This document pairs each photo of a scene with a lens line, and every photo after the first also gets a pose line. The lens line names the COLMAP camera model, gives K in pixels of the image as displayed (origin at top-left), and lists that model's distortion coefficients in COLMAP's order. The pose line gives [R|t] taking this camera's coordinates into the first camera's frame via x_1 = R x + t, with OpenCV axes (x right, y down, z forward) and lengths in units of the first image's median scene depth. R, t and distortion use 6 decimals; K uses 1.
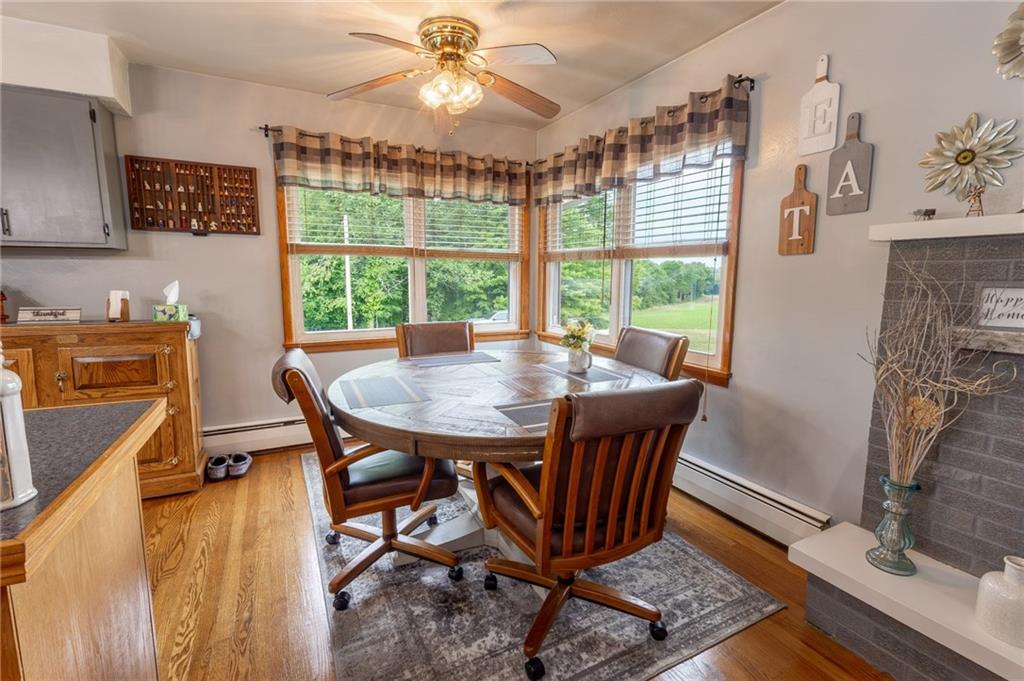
lens RADIAL K [[464.7, 0, 511.6], [0, 464.7, 337.8], [0, 0, 1]] dist [0.001711, 0.000230]
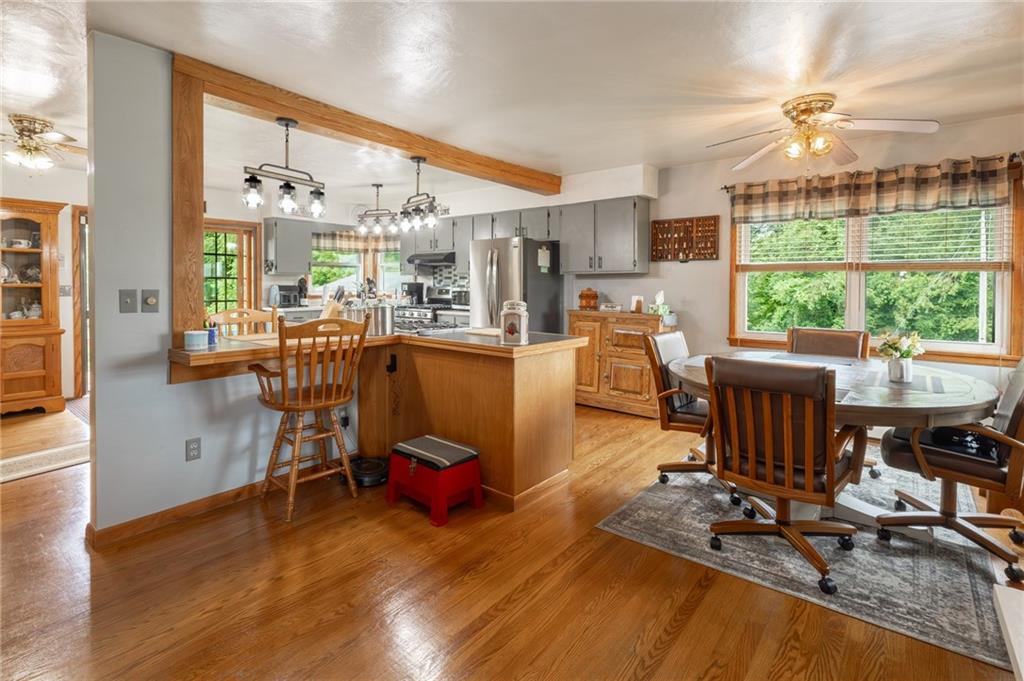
lens RADIAL K [[474.4, 0, 511.2], [0, 474.4, 291.1], [0, 0, 1]] dist [-0.000465, -0.000067]
pose [[0.397714, 0.007265, -0.917481, 0.571581], [-0.123749, 0.991256, -0.045794, 0.022594], [0.909126, 0.131750, 0.395135, -0.157143]]
